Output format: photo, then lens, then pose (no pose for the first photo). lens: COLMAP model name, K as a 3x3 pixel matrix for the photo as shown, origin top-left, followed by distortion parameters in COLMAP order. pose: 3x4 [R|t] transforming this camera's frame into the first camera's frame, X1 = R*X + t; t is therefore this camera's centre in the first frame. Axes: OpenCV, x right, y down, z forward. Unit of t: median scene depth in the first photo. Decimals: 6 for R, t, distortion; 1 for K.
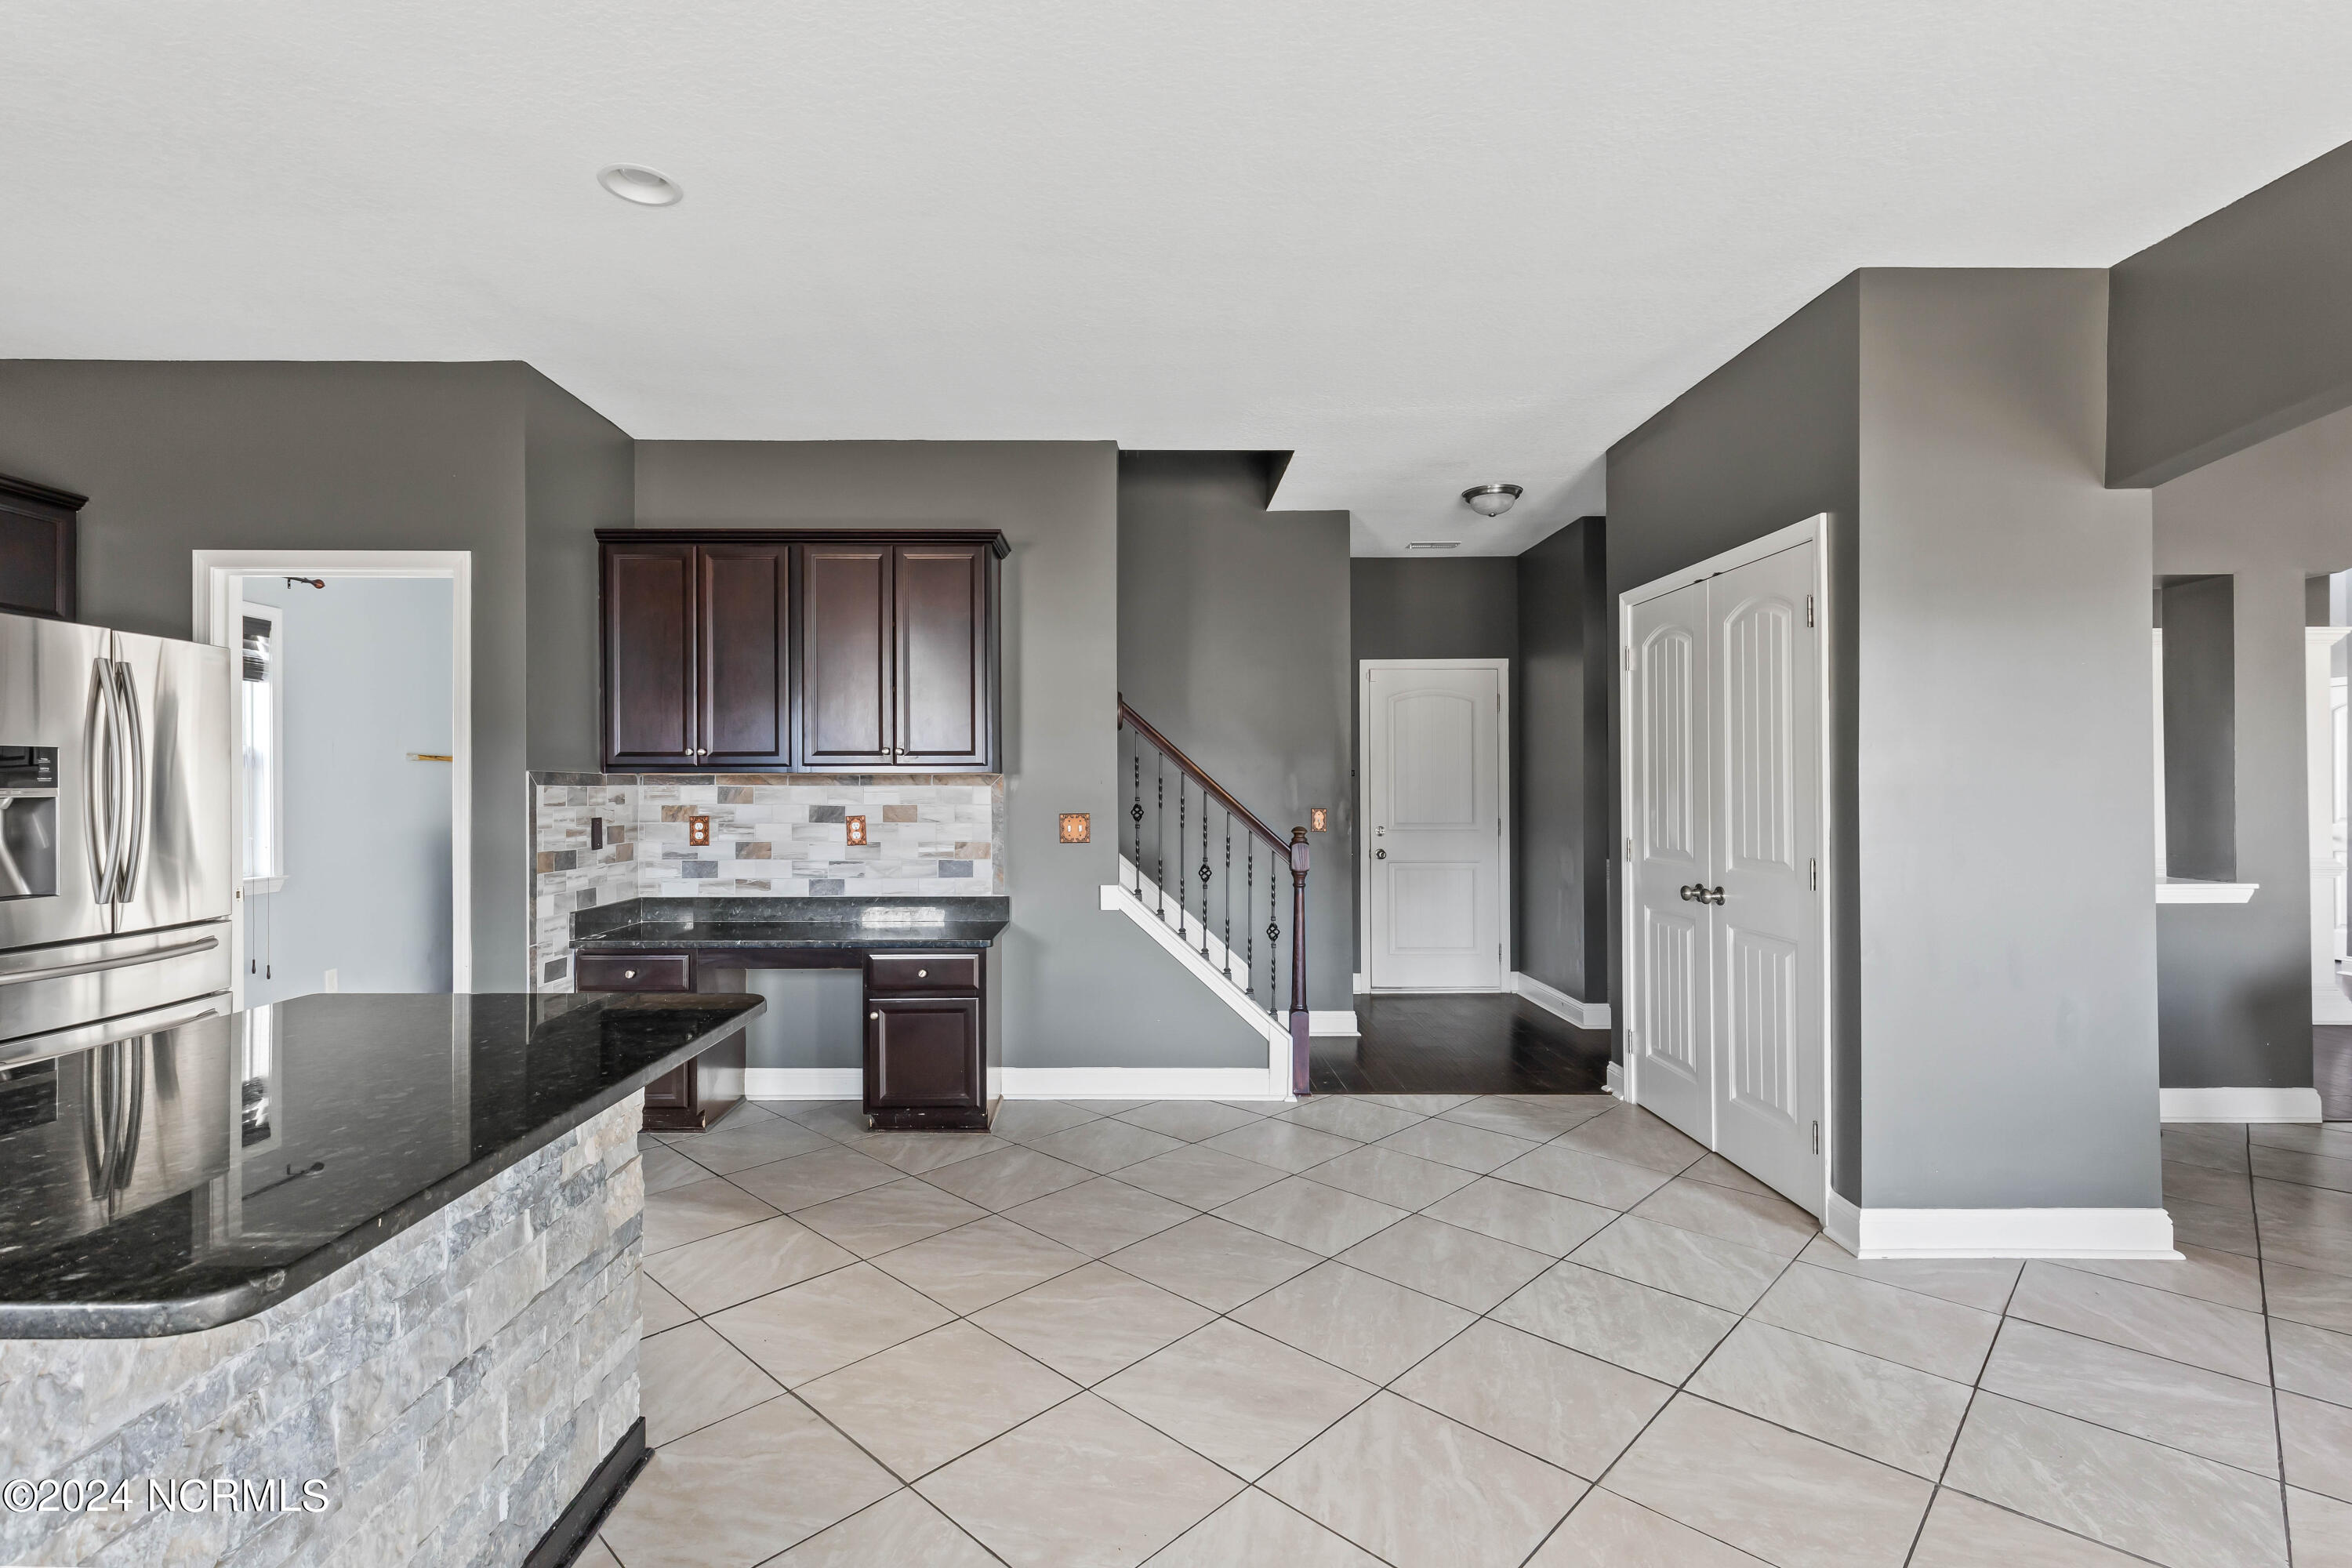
lens RADIAL K [[1073.8, 0, 1155.0], [0, 1073.8, 775.3], [0, 0, 1]] dist [0.006834, -0.001112]
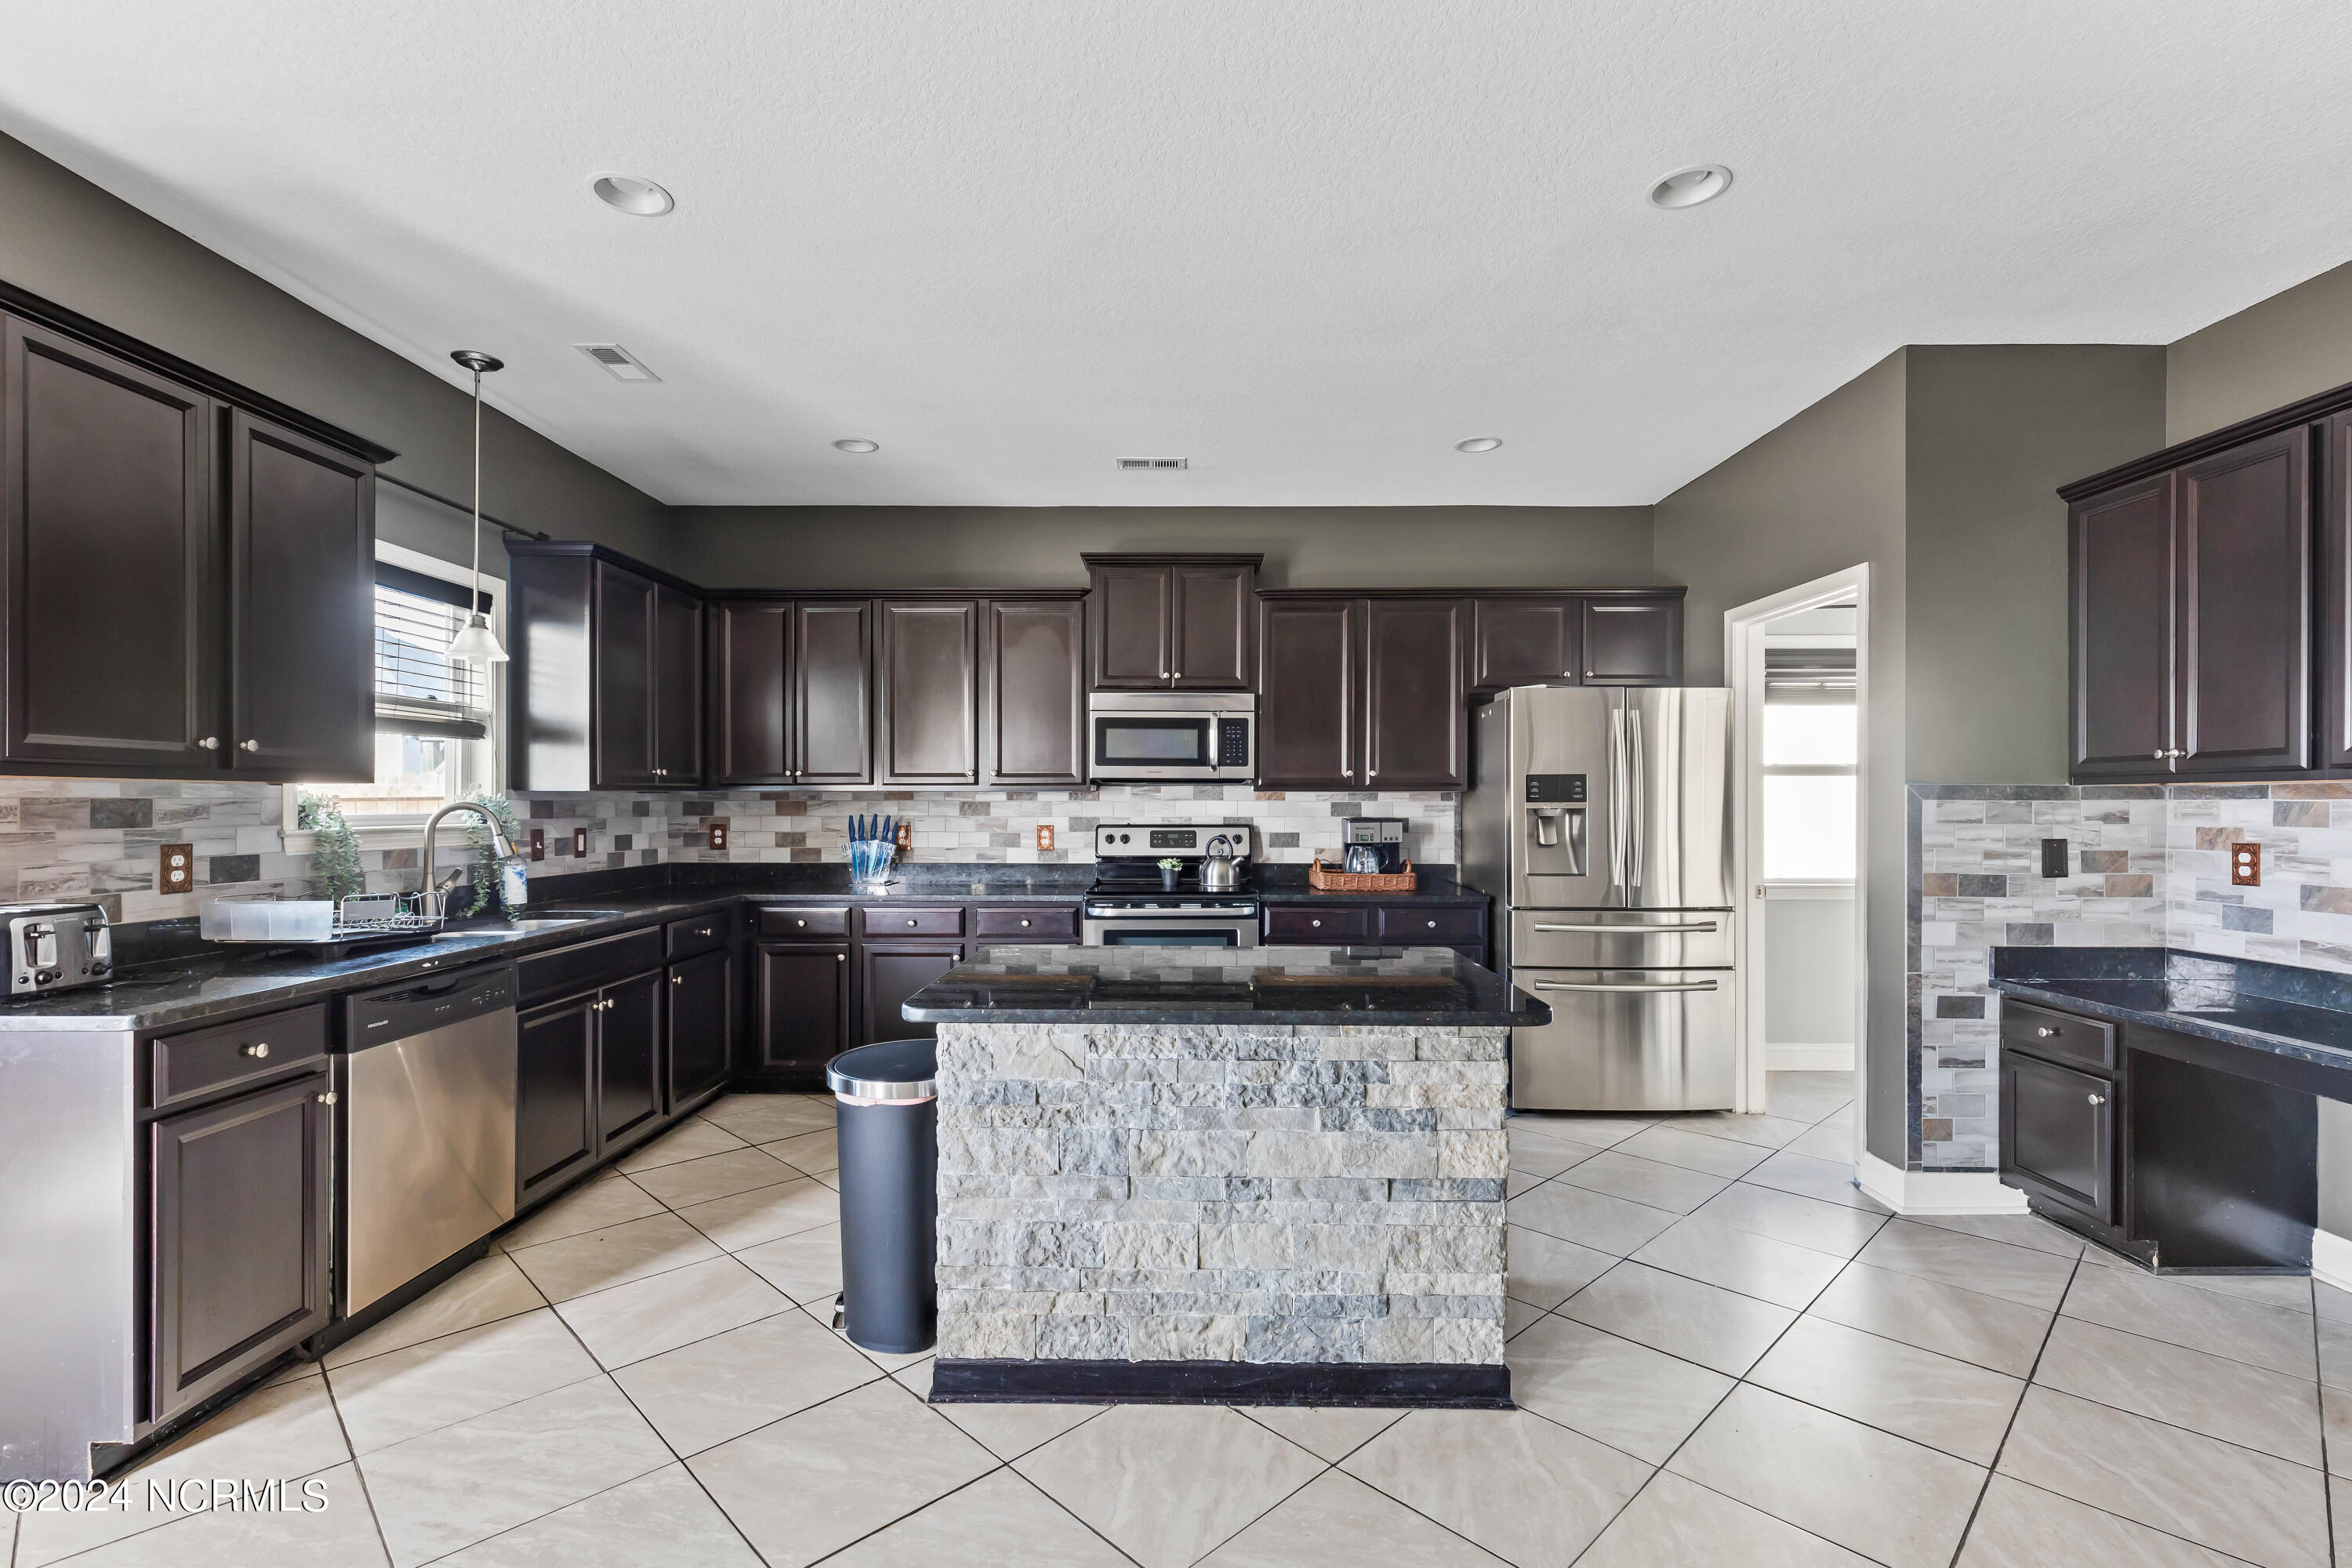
lens RADIAL K [[1073.8, 0, 1167.3], [0, 1073.8, 801.3], [0, 0, 1]] dist [0.006834, -0.001112]
pose [[-0.024151, 0.001577, -0.999707, 0.319757], [0.011315, 0.999935, 0.001304, 0.001767], [0.999644, -0.011280, -0.024167, 0.336574]]
